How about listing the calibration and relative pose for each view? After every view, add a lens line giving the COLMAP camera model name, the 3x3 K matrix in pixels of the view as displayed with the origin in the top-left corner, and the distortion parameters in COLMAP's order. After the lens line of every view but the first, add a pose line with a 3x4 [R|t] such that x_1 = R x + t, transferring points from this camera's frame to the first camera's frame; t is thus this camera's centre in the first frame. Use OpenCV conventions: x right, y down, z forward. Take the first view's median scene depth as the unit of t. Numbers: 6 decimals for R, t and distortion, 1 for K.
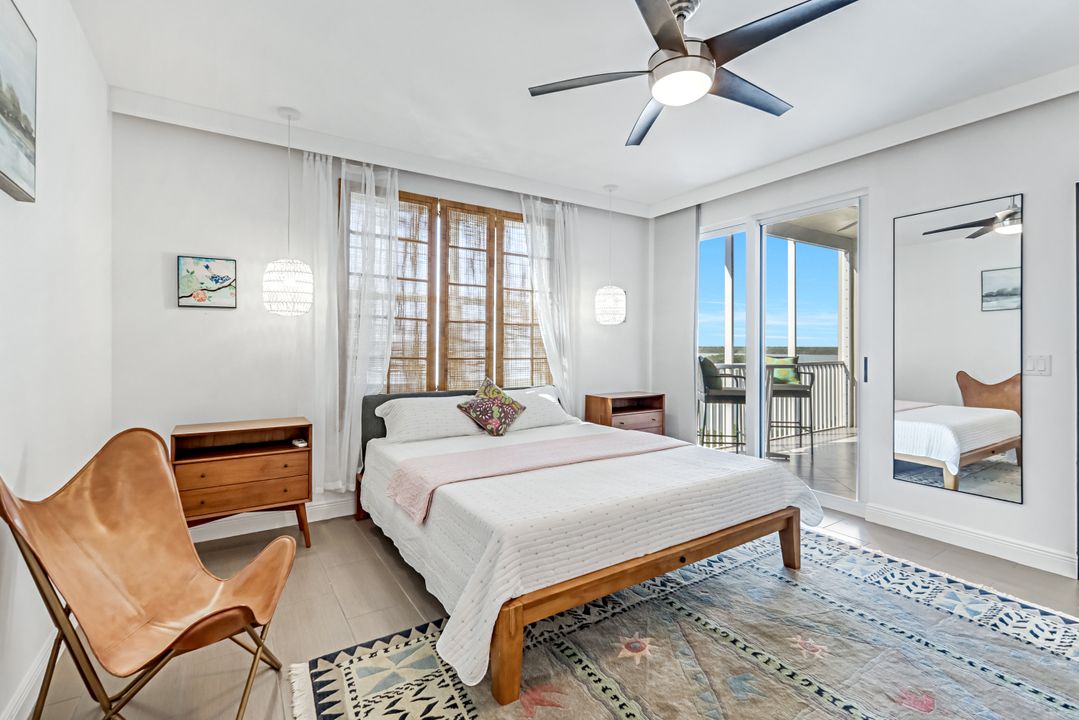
lens RADIAL K [[482.1, 0, 519.8], [0, 482.1, 340.0], [0, 0, 1]] dist [0.002396, 0.000153]
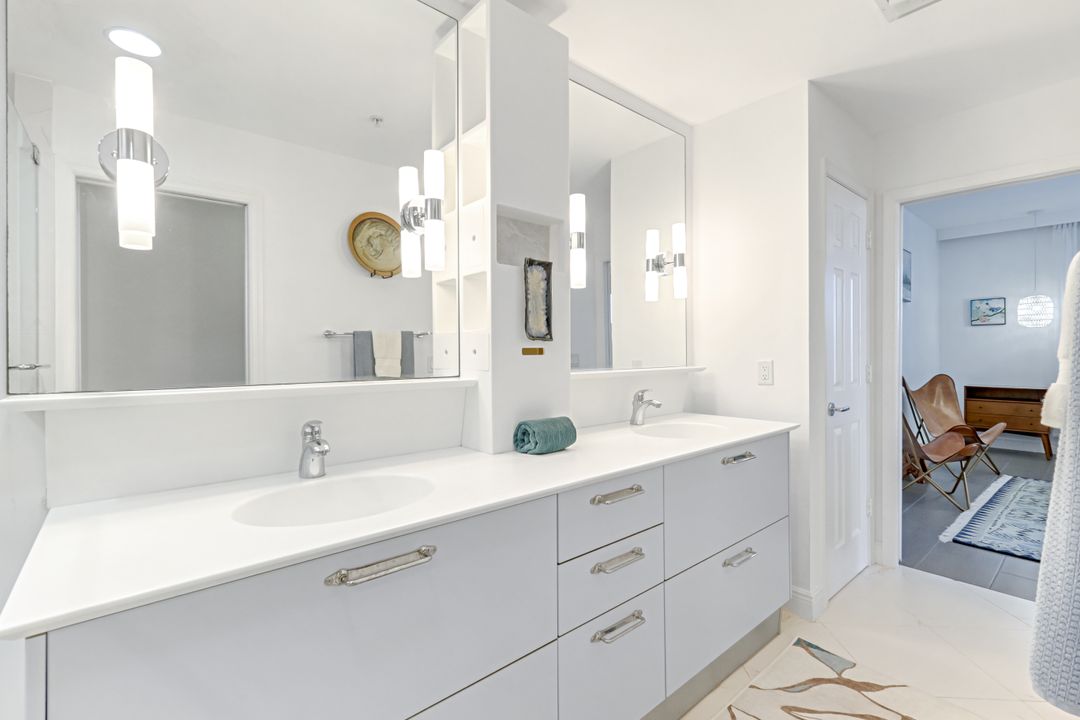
lens RADIAL K [[482.5, 0, 540.7], [0, 482.5, 355.2], [0, 0, 1]] dist [0.002396, 0.000153]
pose [[0.151623, 0.006772, -0.988415, 1.004087], [0.013369, 0.999871, 0.008901, 0.012660], [0.988348, -0.014564, 0.151512, -1.070489]]
